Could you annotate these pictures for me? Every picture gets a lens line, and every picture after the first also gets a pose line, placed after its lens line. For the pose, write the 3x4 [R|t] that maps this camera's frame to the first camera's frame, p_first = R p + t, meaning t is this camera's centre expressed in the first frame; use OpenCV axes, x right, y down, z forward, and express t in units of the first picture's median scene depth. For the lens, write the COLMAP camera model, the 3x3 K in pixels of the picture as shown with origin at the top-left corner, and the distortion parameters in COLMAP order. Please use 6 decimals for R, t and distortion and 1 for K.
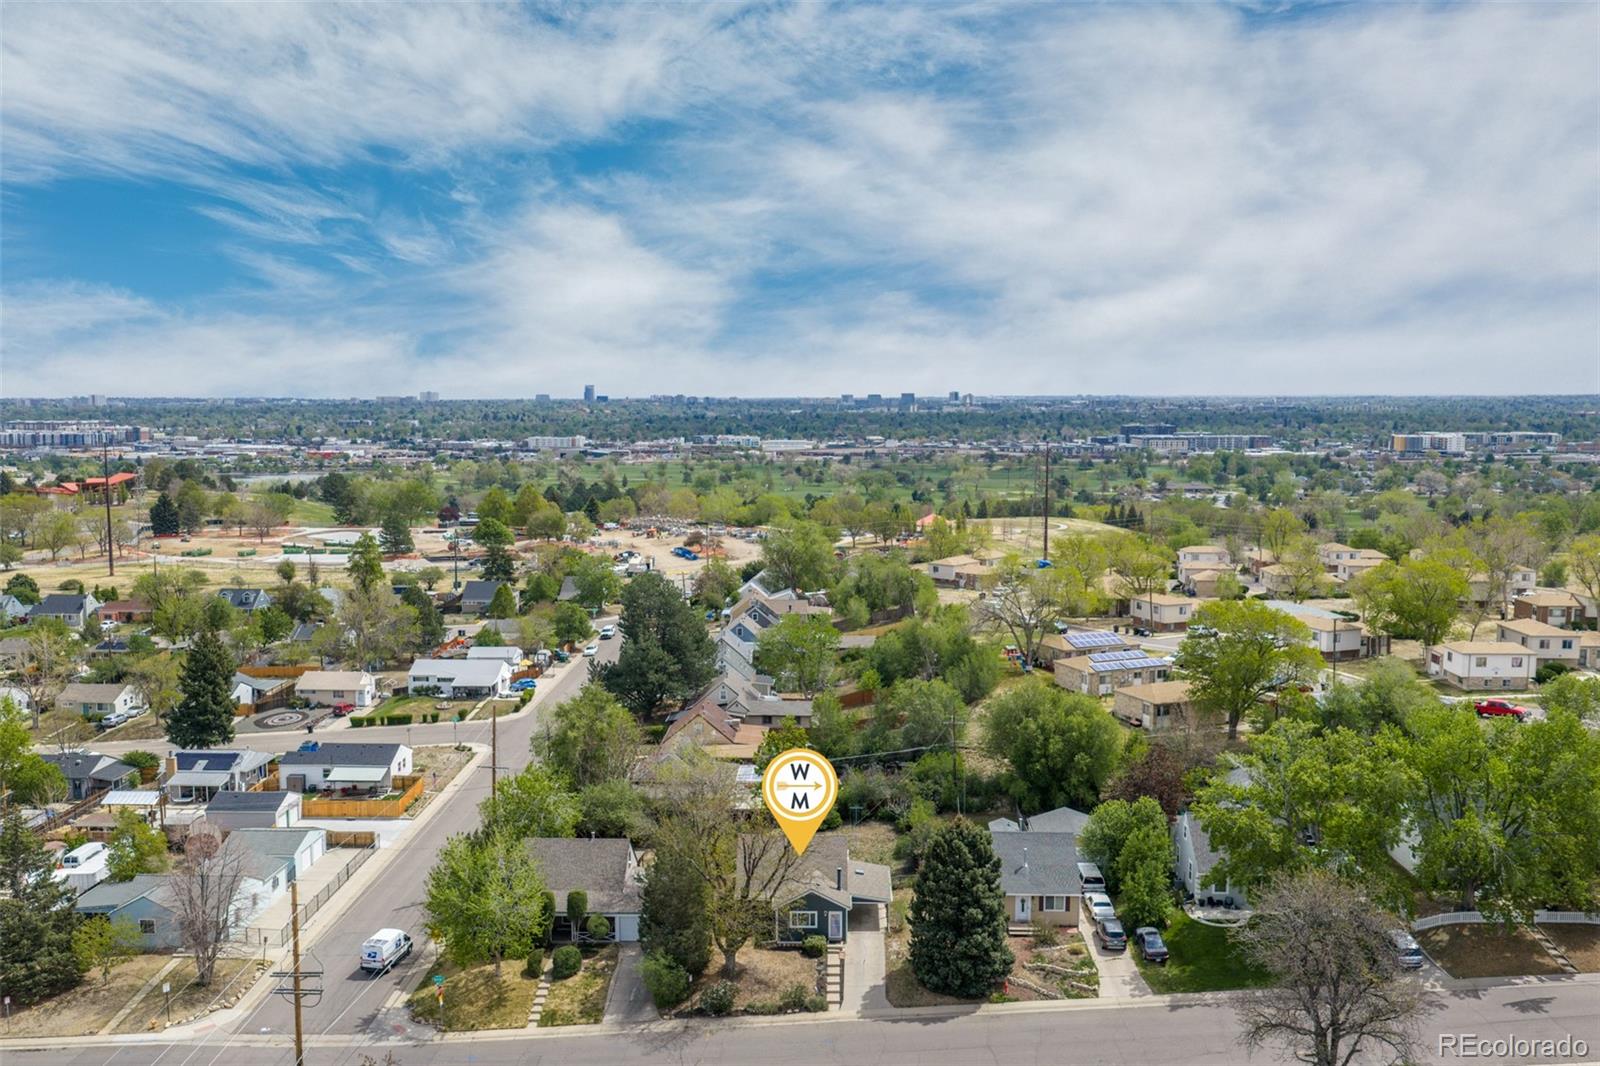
lens RADIAL K [[1295.8, 0, 799.8], [0, 1295.8, 532.8], [0, 0, 1]] dist [0.013758, -0.012839]
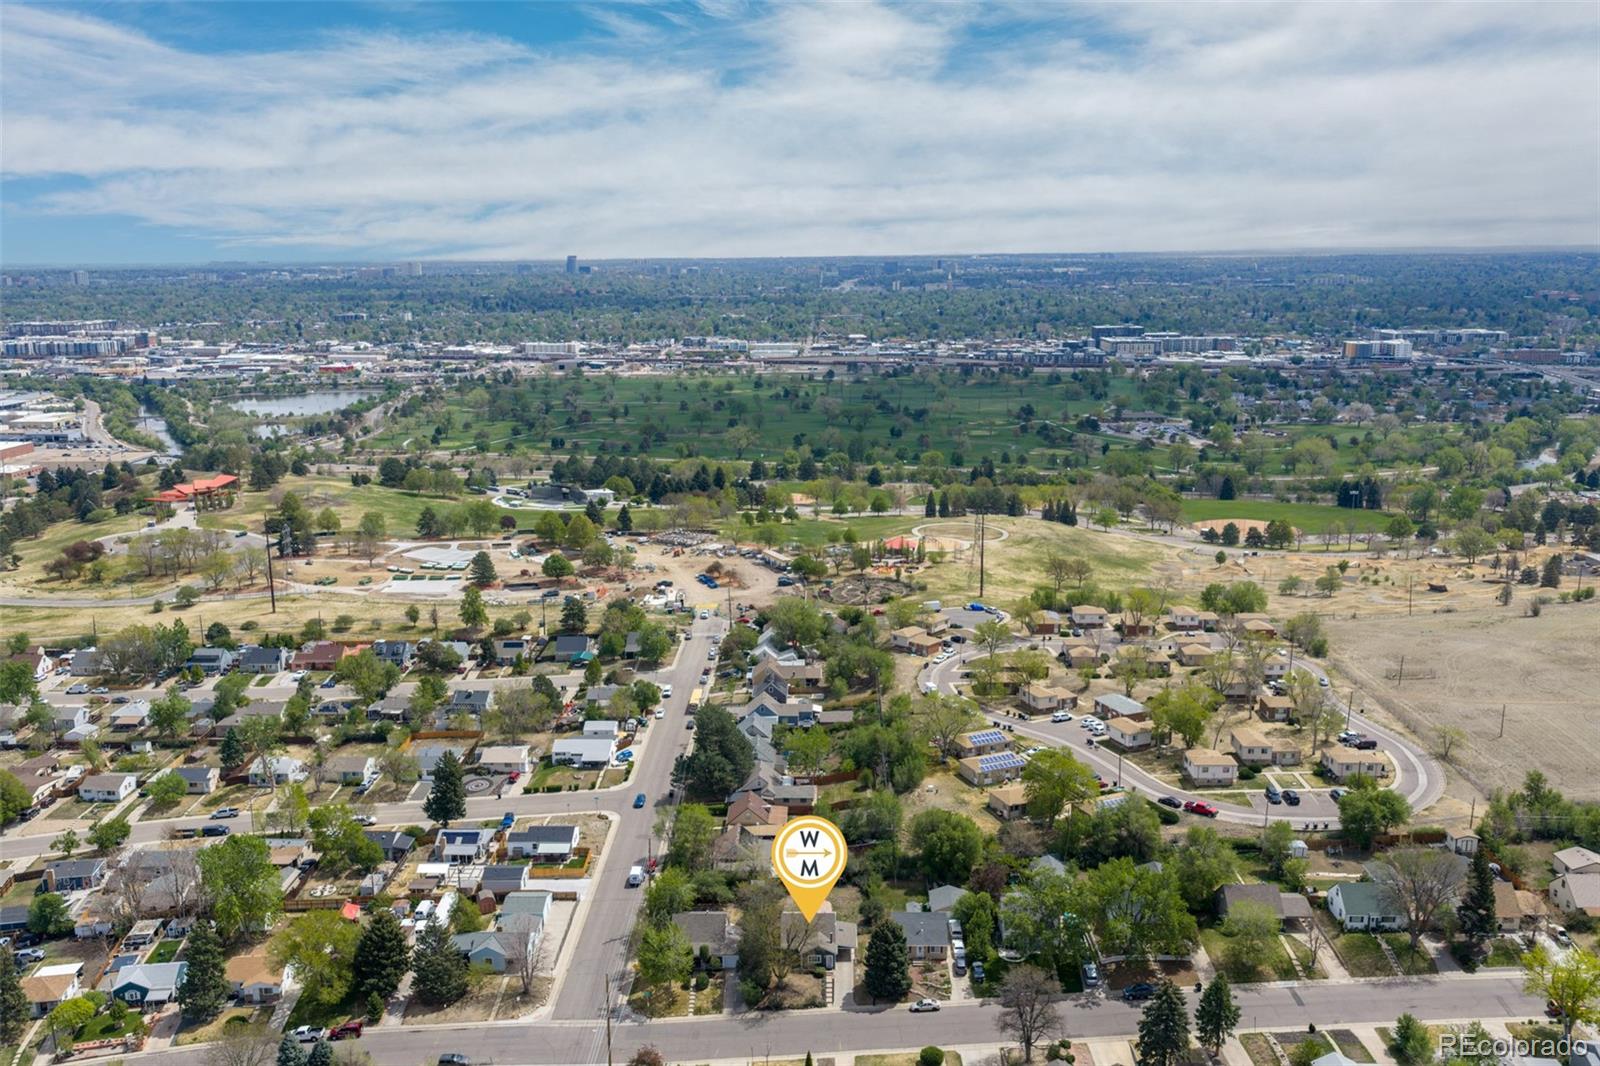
lens RADIAL K [[1295.8, 0, 799.8], [0, 1295.8, 532.8], [0, 0, 1]] dist [0.013758, -0.012839]
pose [[0.999888, -0.009442, 0.011652, -0.033147], [0.008103, 0.993898, 0.110009, -0.528904], [-0.012620, -0.109902, 0.993862, -0.860538]]
